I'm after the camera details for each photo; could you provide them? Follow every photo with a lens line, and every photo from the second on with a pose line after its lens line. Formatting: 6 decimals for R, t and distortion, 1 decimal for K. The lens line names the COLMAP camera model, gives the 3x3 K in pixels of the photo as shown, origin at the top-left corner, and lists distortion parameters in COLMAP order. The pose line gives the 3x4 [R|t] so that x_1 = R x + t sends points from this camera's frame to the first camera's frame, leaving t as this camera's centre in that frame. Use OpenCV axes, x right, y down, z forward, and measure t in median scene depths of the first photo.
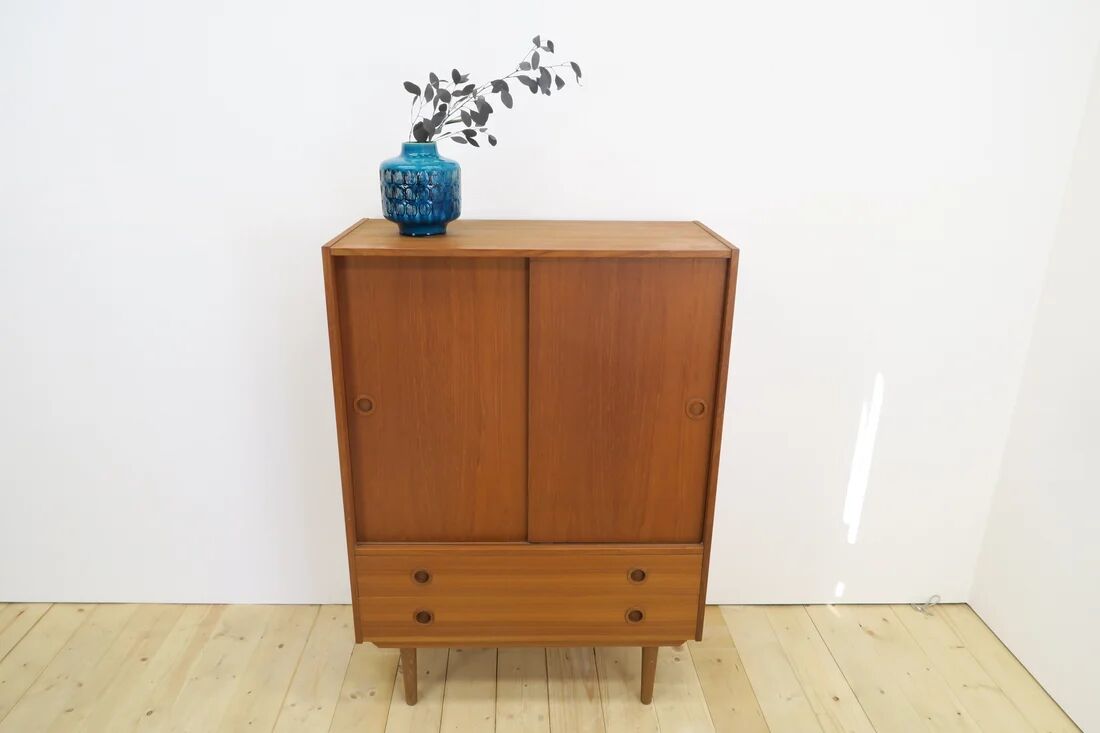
lens RADIAL K [[757.3, 0, 550.0], [0, 757.3, 366.5], [0, 0, 1]] dist [-0.026047, 0.002502]
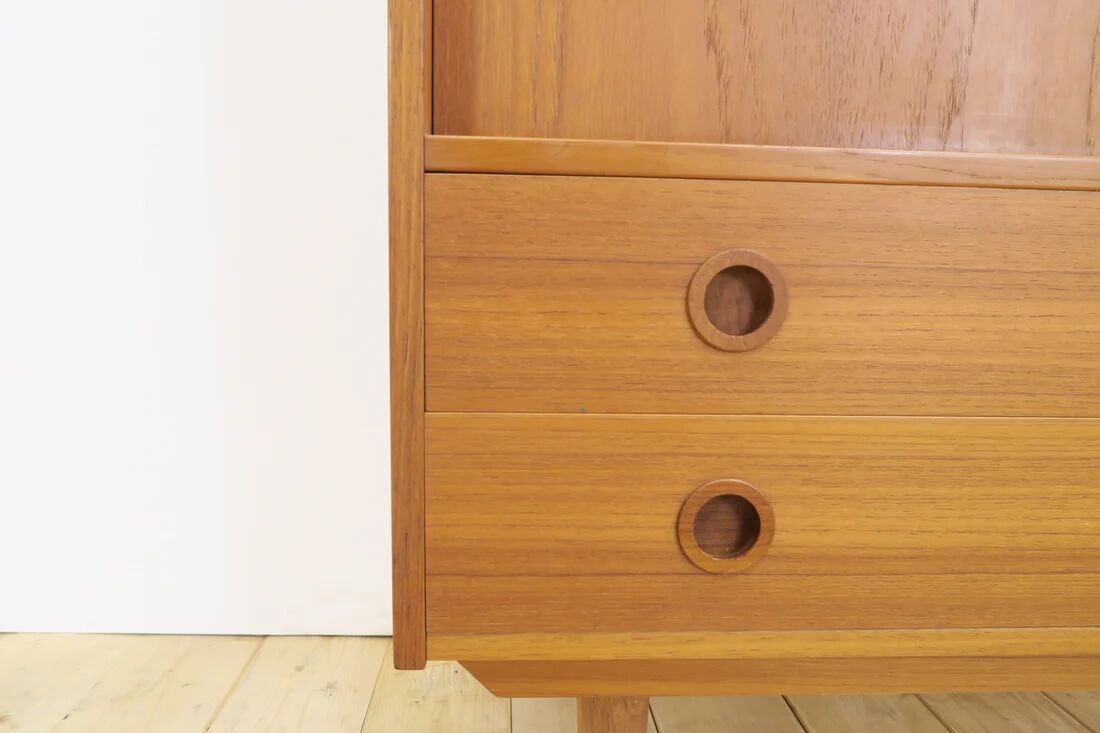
lens RADIAL K [[757.3, 0, 550.0], [0, 757.3, 366.5], [0, 0, 1]] dist [-0.026047, 0.002502]
pose [[0.999863, 0.002813, 0.016324, -0.215193], [0.000440, 0.980609, -0.195973, 0.322782], [-0.016559, 0.195953, 0.980473, 0.767208]]
